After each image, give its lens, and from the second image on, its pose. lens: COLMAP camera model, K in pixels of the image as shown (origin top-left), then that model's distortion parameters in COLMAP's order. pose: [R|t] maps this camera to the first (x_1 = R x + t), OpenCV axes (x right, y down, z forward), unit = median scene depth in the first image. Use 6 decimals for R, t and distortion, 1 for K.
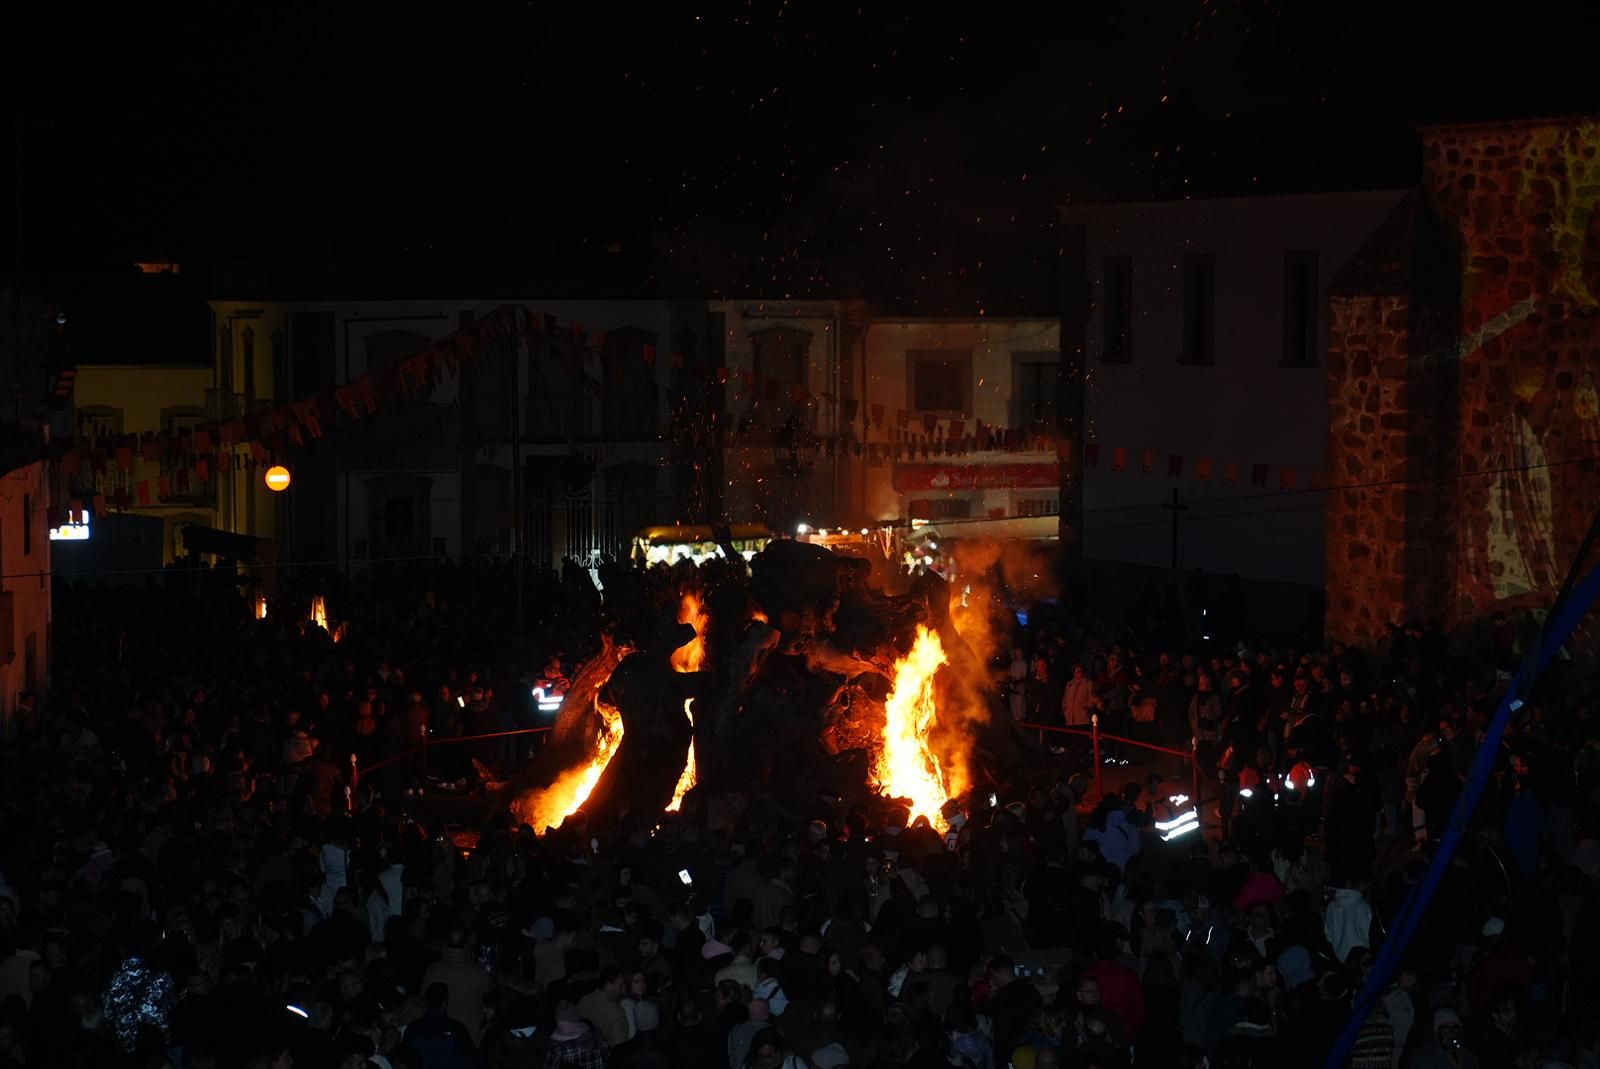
lens RADIAL K [[3139.0, 0, 804.6], [0, 3139.0, 530.3], [0, 0, 1]] dist [0.048400, 0.000000]
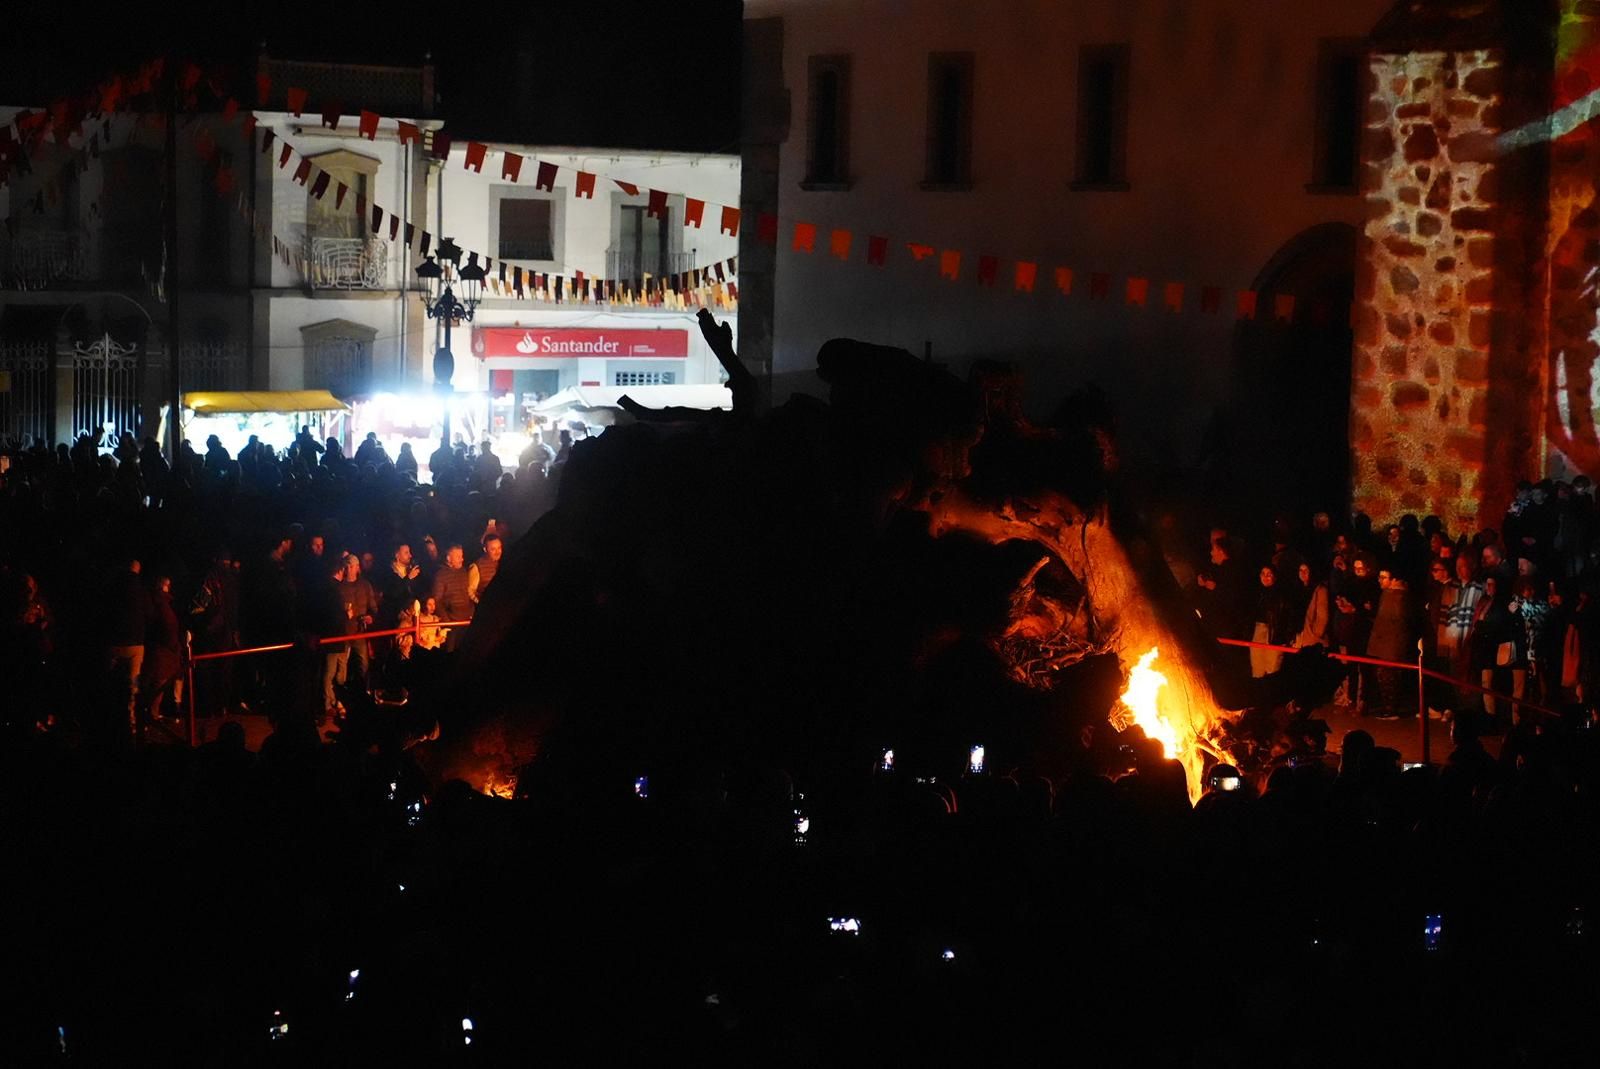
lens RADIAL K [[3152.8, 0, 800.8], [0, 3152.8, 539.6], [0, 0, 1]] dist [0.004275, 0.000000]
pose [[0.970156, 0.002920, 0.242465, -0.145951], [-0.008934, 0.999679, 0.023709, 0.024465], [-0.242318, -0.025167, 0.969870, 0.309603]]
